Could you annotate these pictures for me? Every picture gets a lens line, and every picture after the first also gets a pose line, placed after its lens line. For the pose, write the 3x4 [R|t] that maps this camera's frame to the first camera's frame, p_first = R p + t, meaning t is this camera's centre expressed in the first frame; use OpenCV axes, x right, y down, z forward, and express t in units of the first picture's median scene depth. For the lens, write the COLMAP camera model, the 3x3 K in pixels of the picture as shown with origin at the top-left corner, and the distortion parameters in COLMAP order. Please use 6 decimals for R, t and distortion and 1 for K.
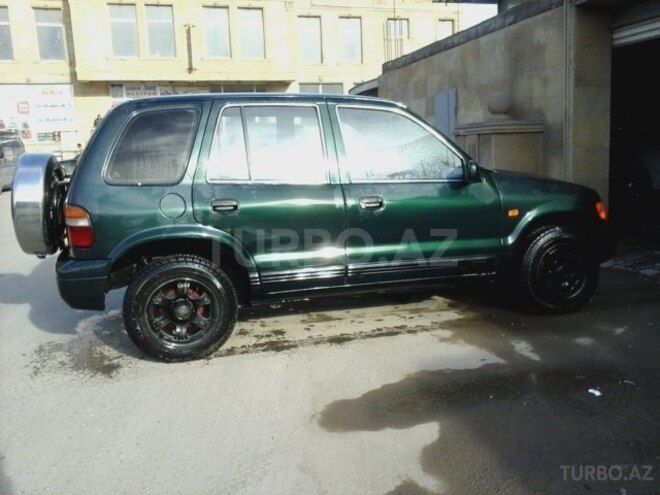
lens RADIAL K [[648.6, 0, 347.5], [0, 648.6, 246.7], [0, 0, 1]] dist [0.024844, -0.020344]
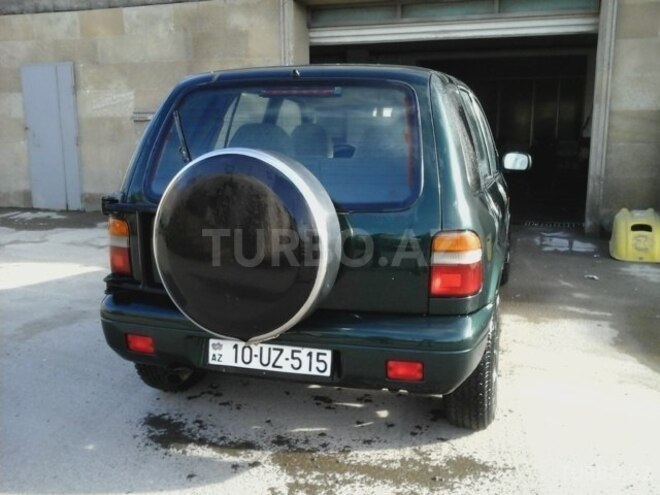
lens RADIAL K [[648.6, 0, 347.5], [0, 648.6, 246.7], [0, 0, 1]] dist [0.024844, -0.020344]
pose [[0.554635, -0.140170, 0.820203, -0.500056], [0.116997, 0.989054, 0.089911, -0.063468], [-0.823828, 0.046094, 0.564963, 0.356110]]
